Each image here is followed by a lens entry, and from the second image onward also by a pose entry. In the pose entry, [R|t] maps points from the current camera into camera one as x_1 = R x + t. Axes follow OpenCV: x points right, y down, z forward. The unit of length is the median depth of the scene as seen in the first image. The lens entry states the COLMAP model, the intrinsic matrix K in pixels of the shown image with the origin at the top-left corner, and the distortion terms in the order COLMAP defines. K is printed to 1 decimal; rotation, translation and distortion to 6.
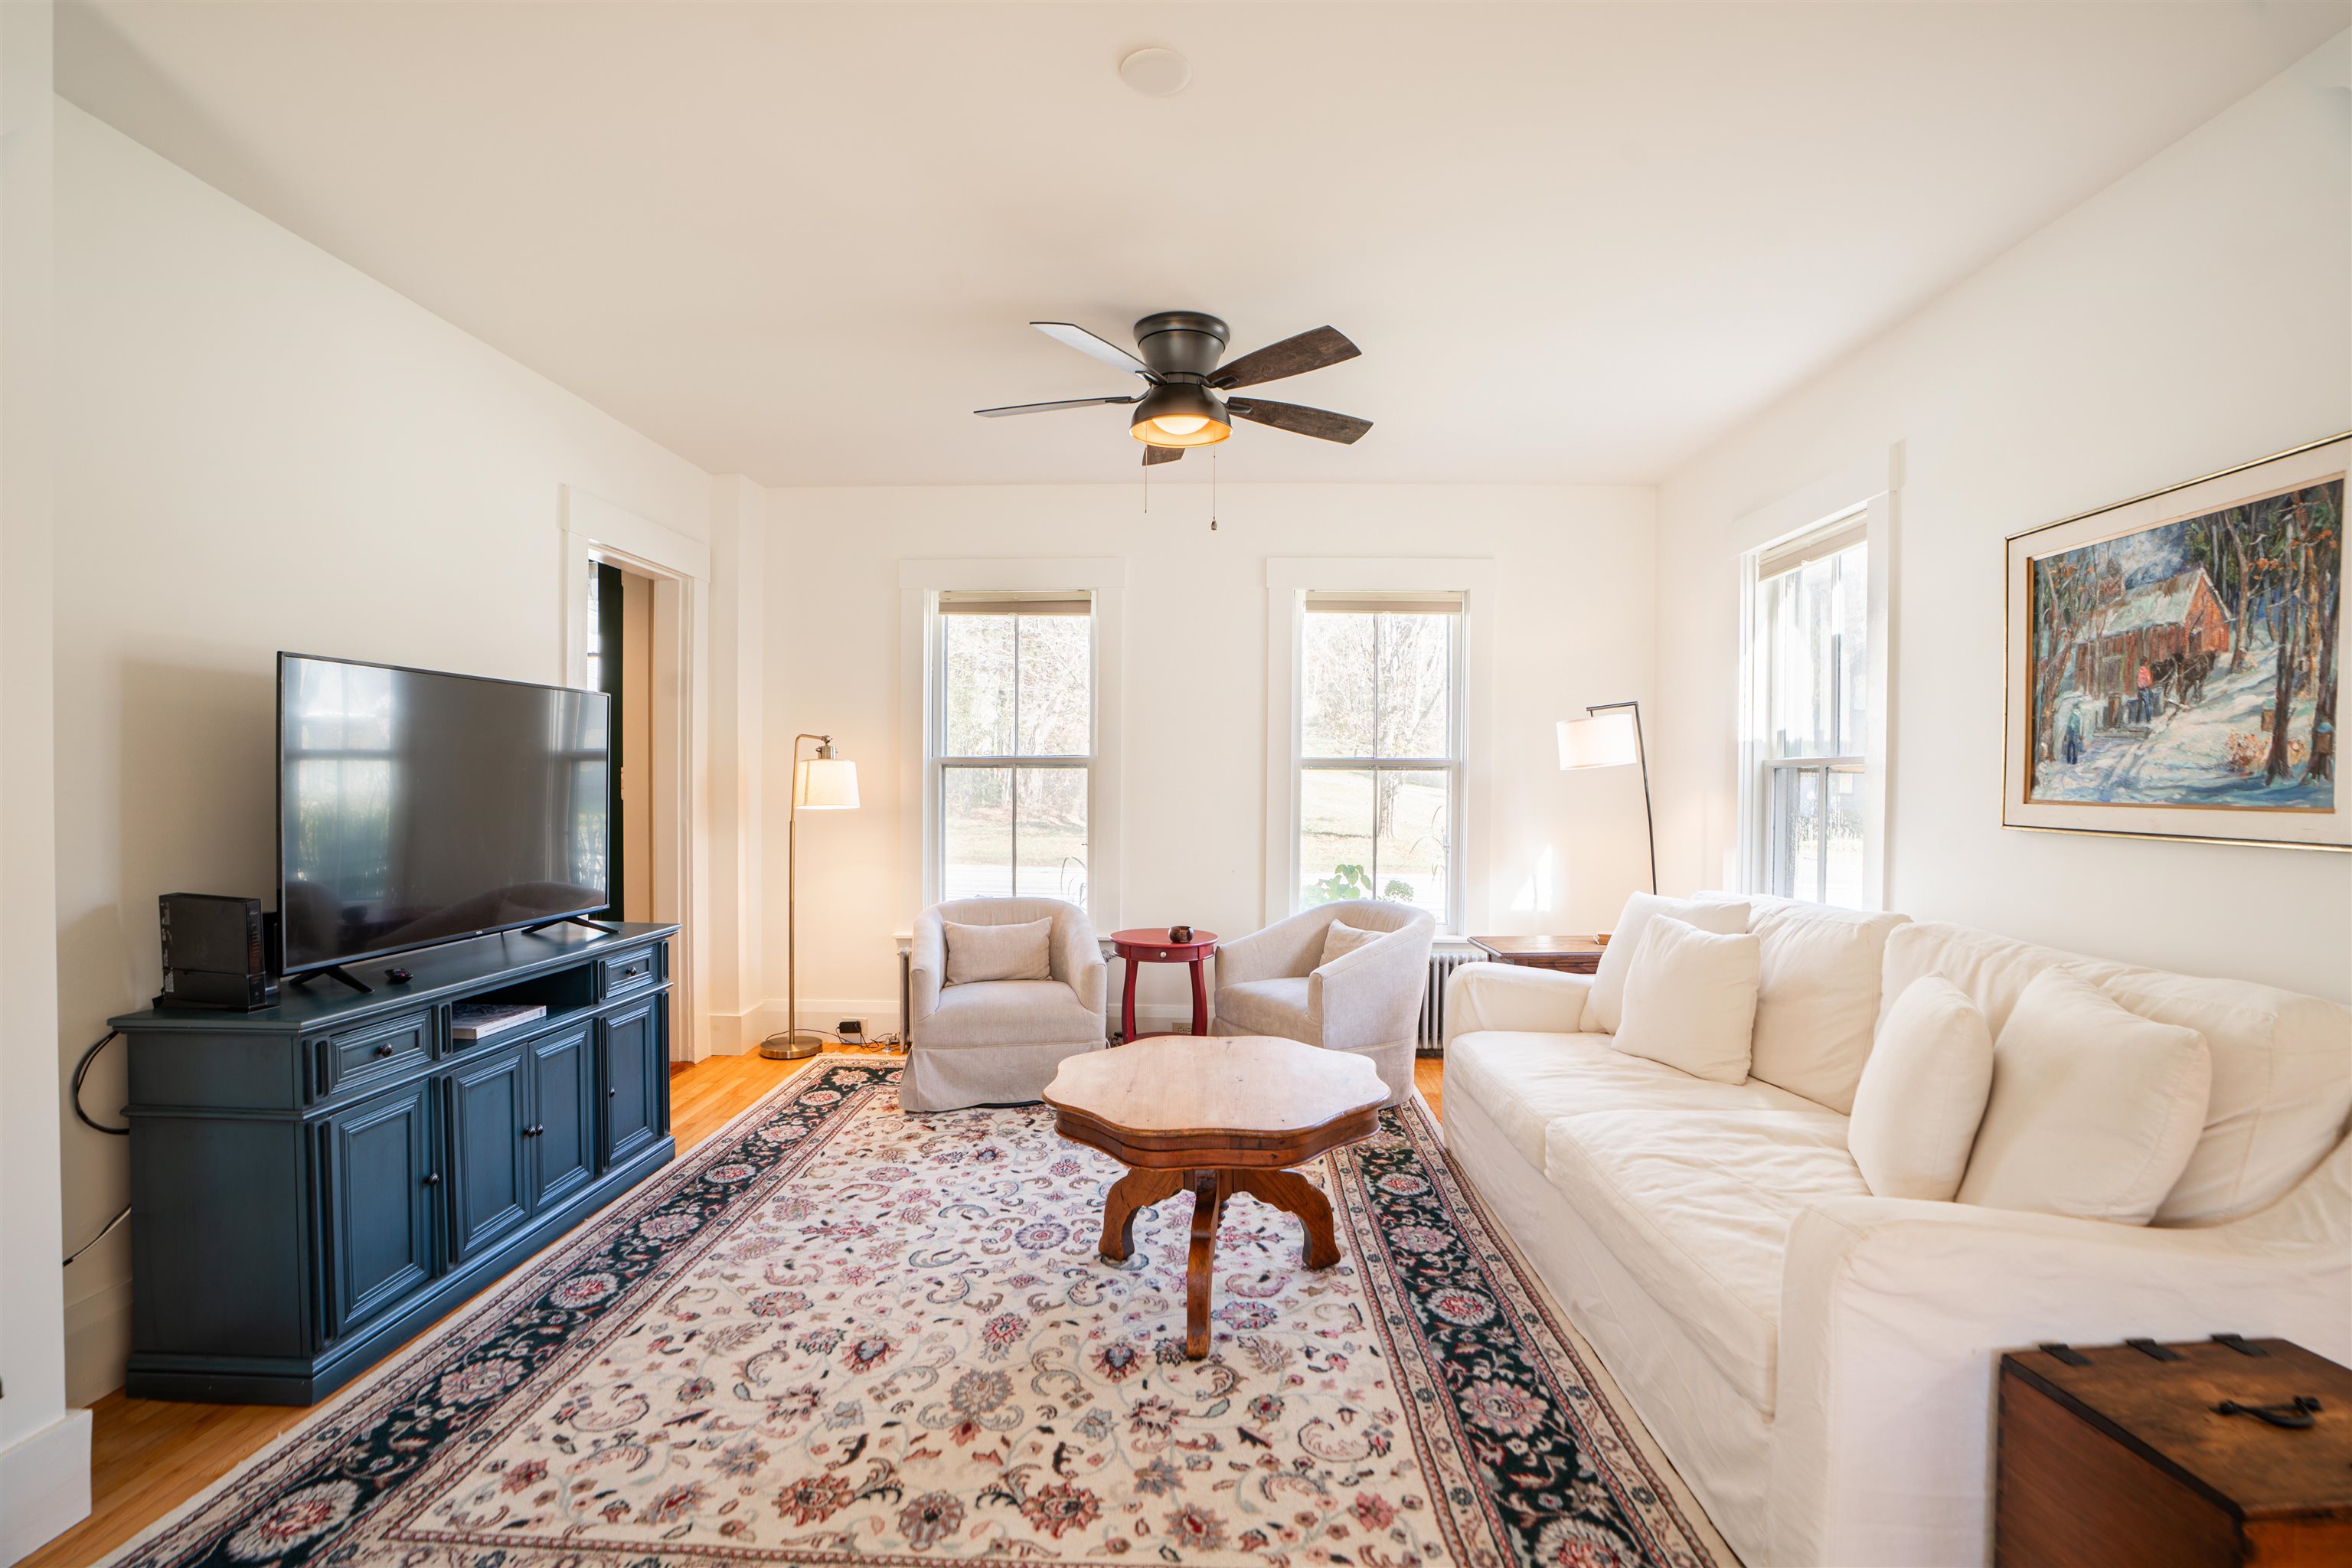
lens RADIAL K [[1082.7, 0, 1175.6], [0, 1082.7, 789.3], [0, 0, 1]] dist [-0.057478, 0.016101]
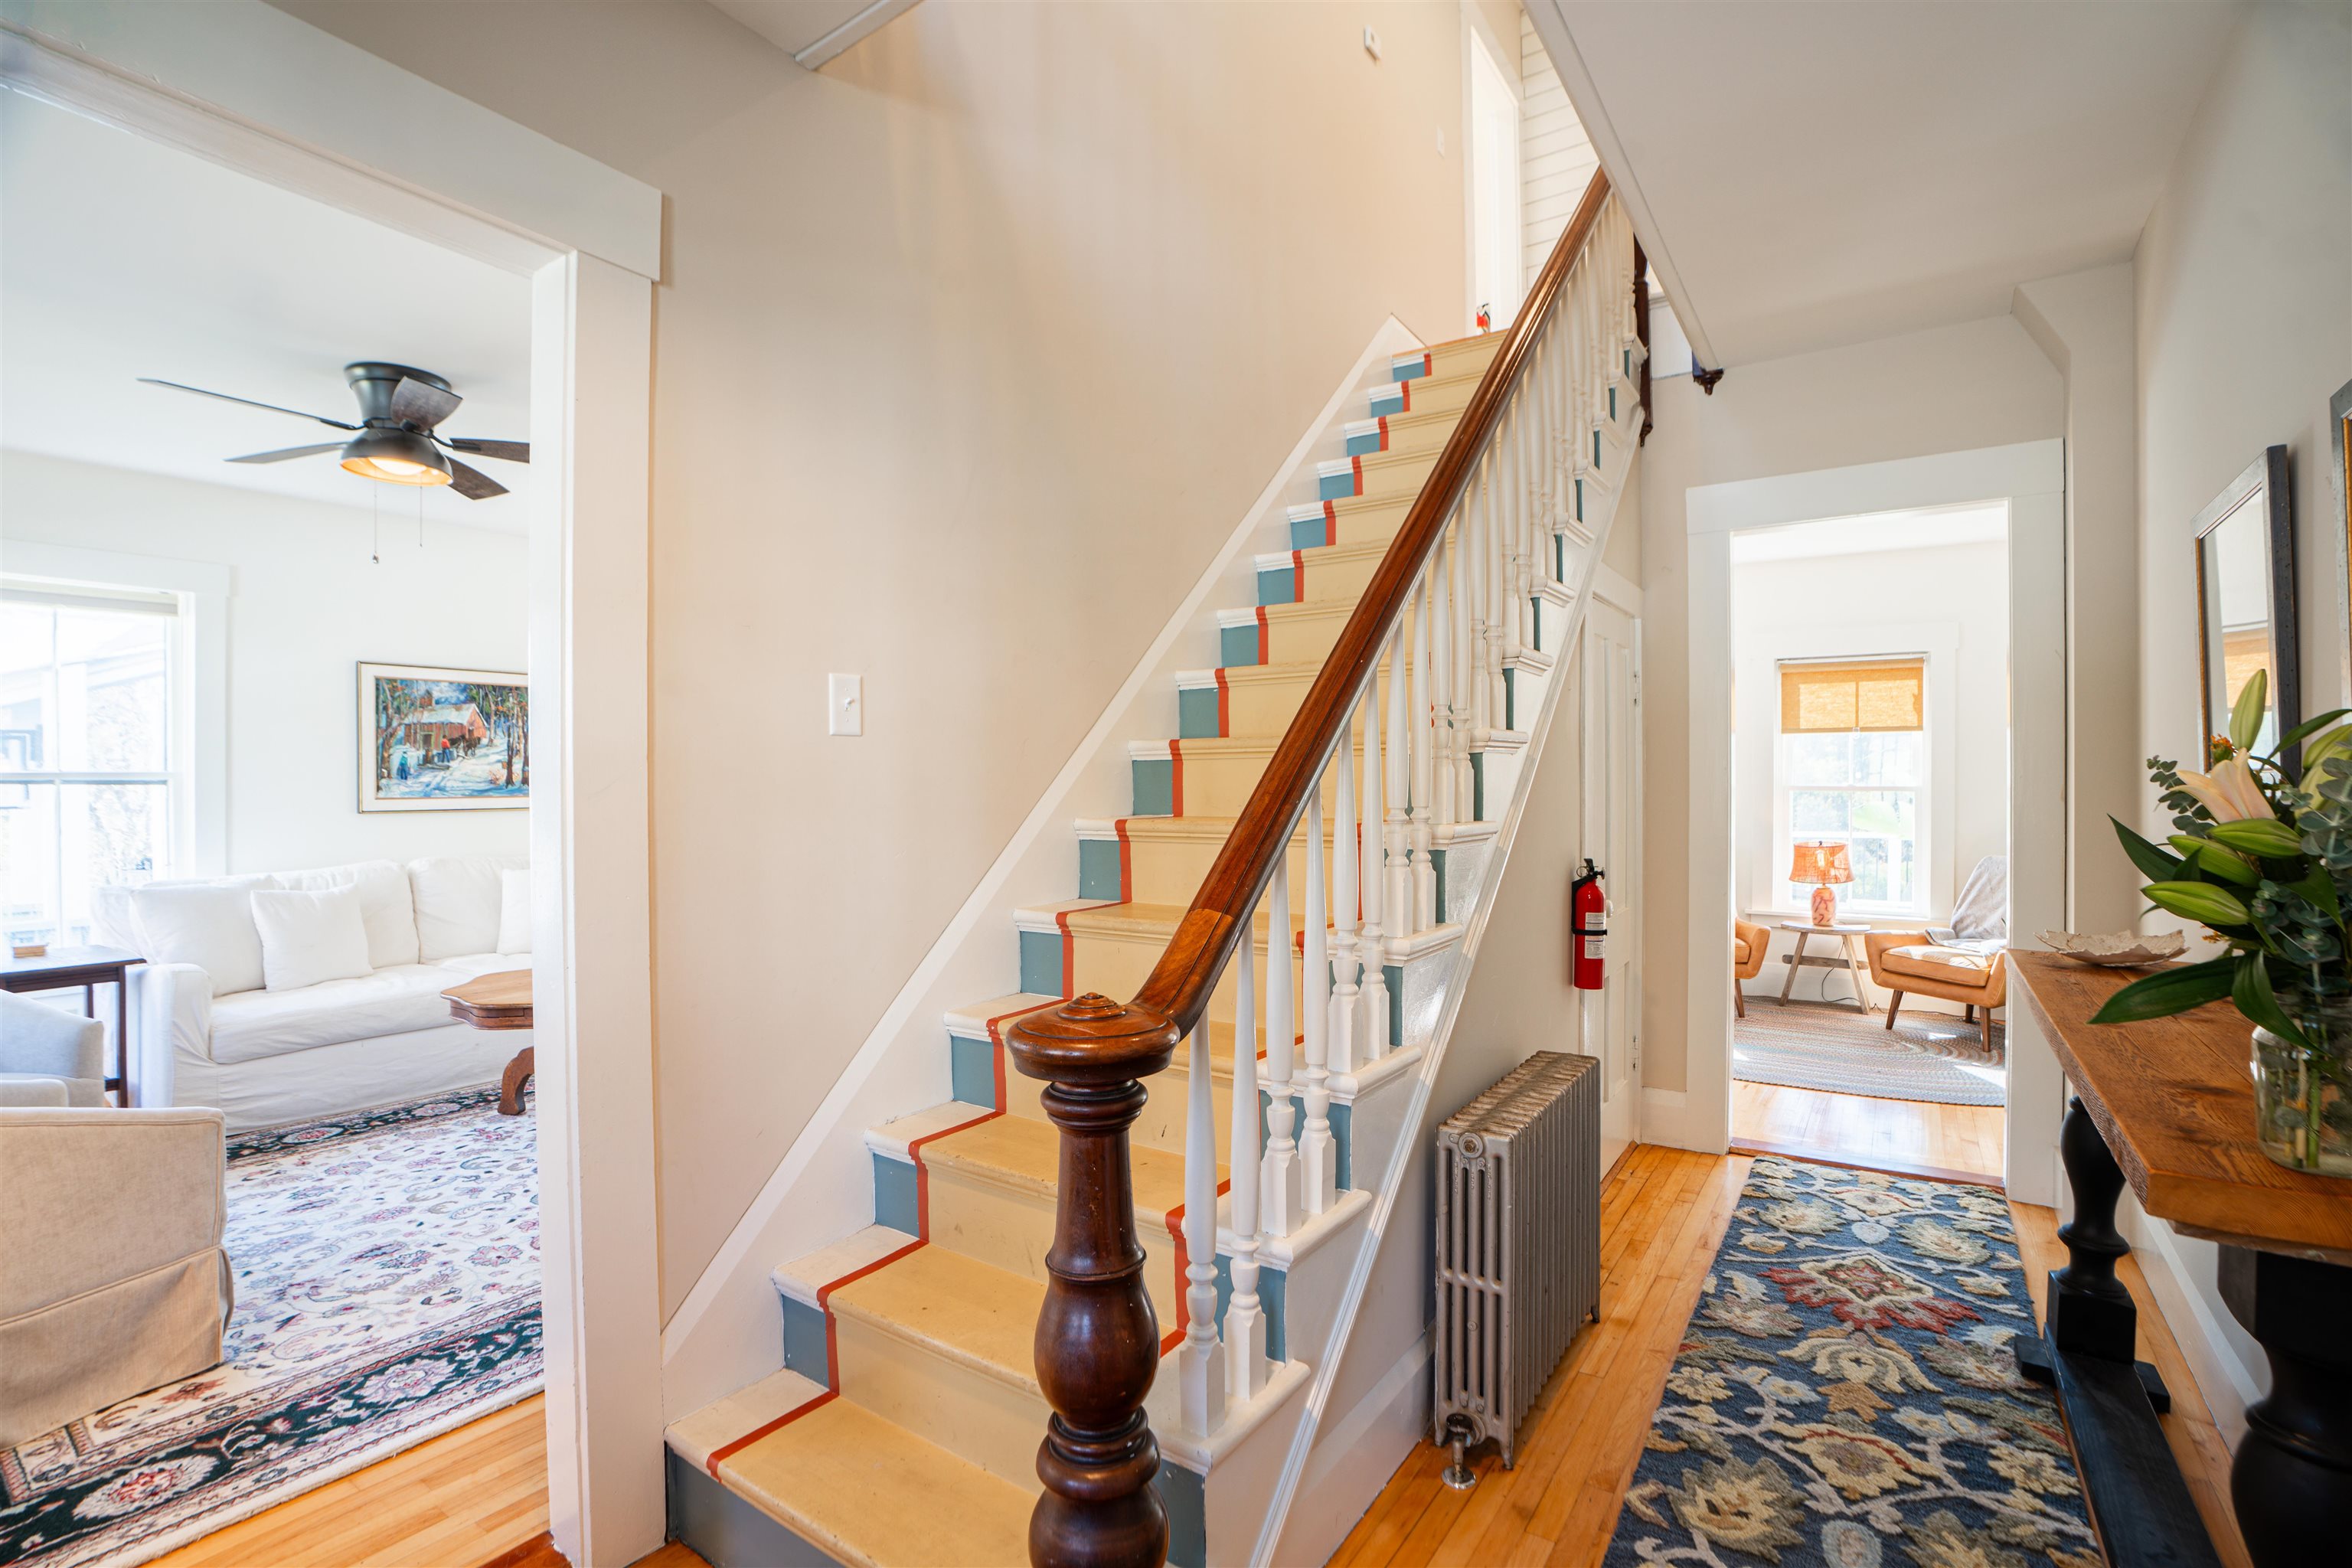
lens RADIAL K [[1082.7, 0, 1173.8], [0, 1082.7, 792.2], [0, 0, 1]] dist [-0.057478, 0.016101]
pose [[-0.834062, -0.004431, 0.551652, -1.646888], [0.009394, 0.999709, 0.022234, -0.032611], [-0.551590, 0.023726, -0.833778, 1.945634]]
